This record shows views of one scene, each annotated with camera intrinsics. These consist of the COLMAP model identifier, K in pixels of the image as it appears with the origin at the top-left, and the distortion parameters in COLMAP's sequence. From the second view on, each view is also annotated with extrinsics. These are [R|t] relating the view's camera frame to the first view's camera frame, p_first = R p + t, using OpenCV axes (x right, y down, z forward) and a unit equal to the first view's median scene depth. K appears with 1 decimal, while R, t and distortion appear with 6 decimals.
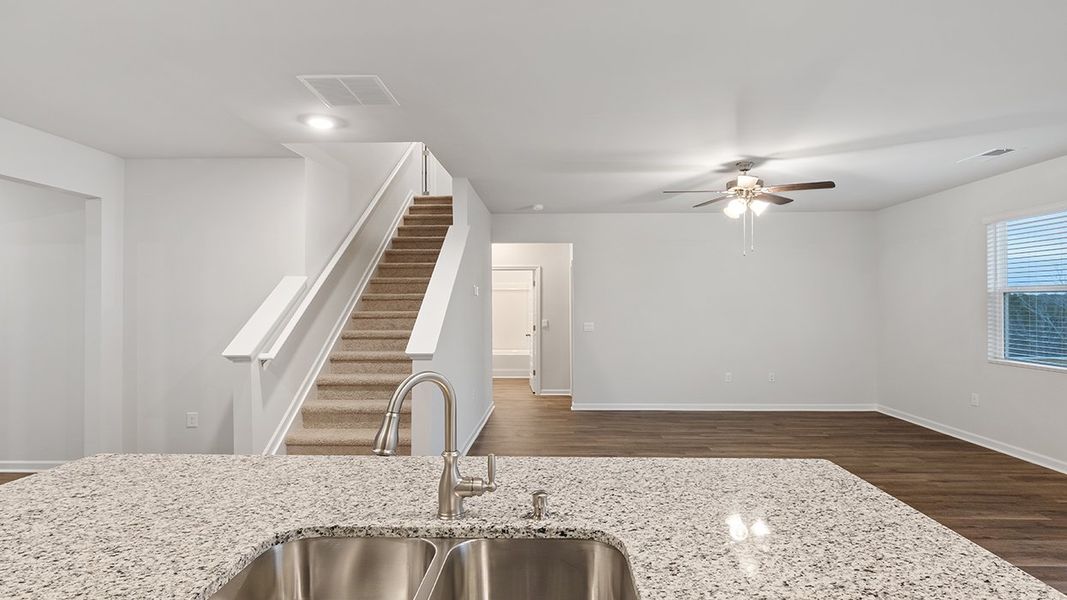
lens RADIAL K [[557.2, 0, 535.1], [0, 557.2, 309.8], [0, 0, 1]] dist [0.016016, 0.000012]
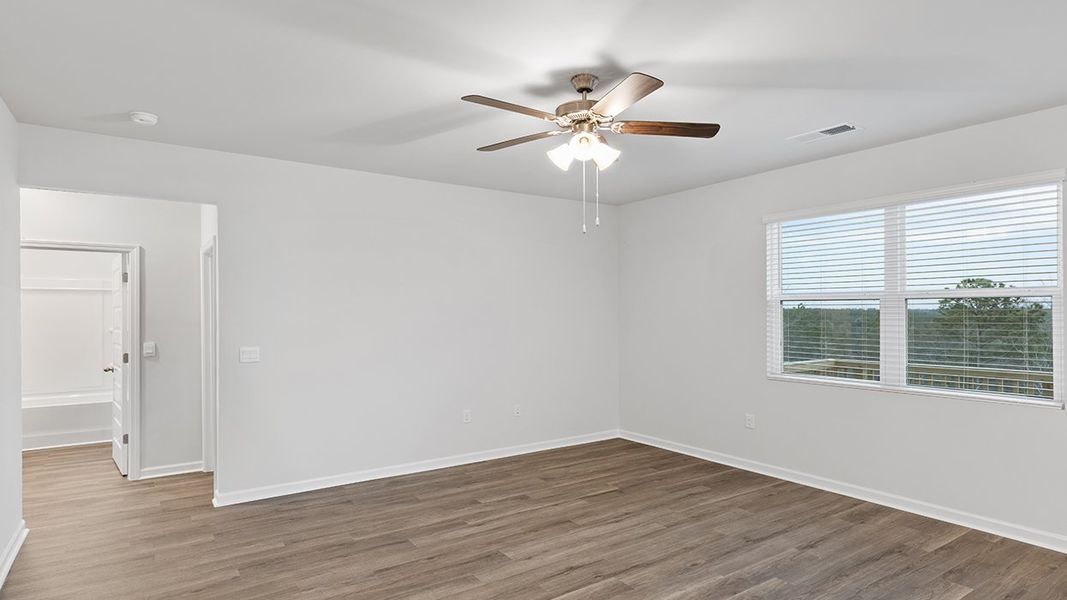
lens RADIAL K [[572.6, 0, 536.6], [0, 572.6, 312.3], [0, 0, 1]] dist [0.011600, -0.000225]
pose [[0.799346, 0.000120, 0.600871, -0.030589], [0.008142, 0.999906, -0.011031, -0.004709], [-0.600816, 0.013710, 0.799270, 0.483865]]
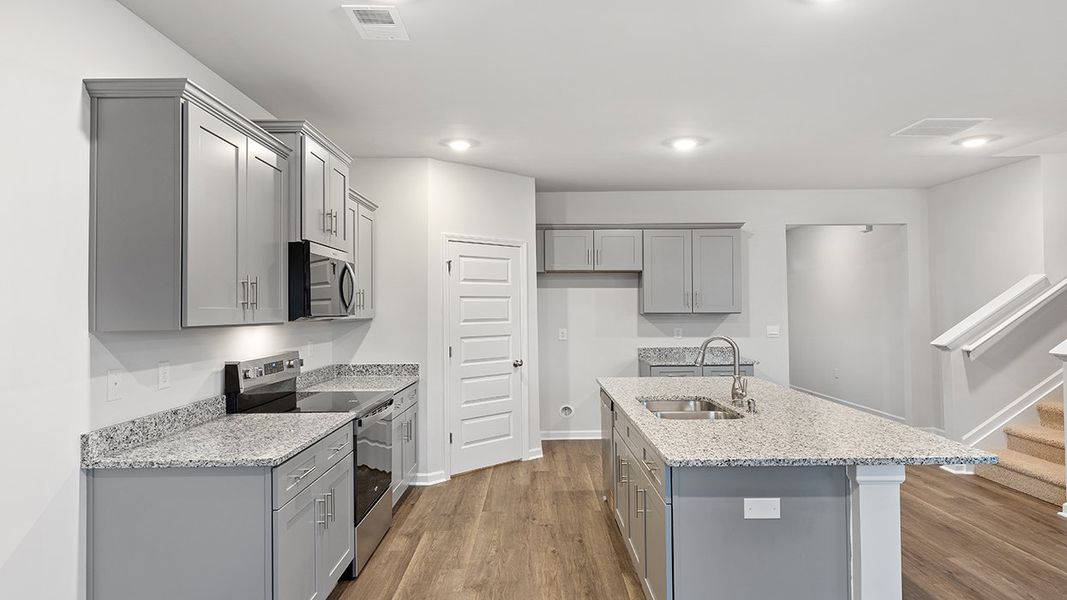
lens RADIAL K [[646.7, 0, 533.6], [0, 646.7, 291.3], [0, 0, 1]] dist [-0.000747, -0.002686]
pose [[0.045222, -0.021386, -0.998748, 0.597310], [-0.001115, 0.999769, -0.021458, -0.002698], [0.998976, 0.002084, 0.045187, 0.034104]]
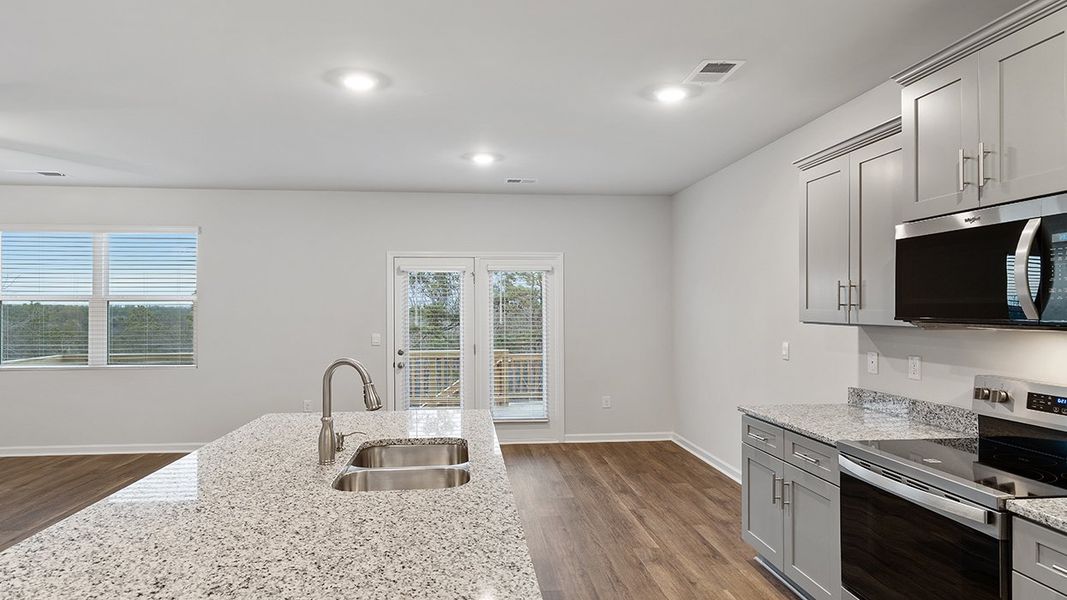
lens RADIAL K [[658.8, 0, 532.2], [0, 658.8, 303.0], [0, 0, 1]] dist [0.005969, 0.003001]
pose [[-0.147123, 0.012845, 0.989035, -0.507397], [0.009611, 0.999887, -0.011557, -0.001746], [-0.989071, 0.007805, -0.147230, 0.199735]]
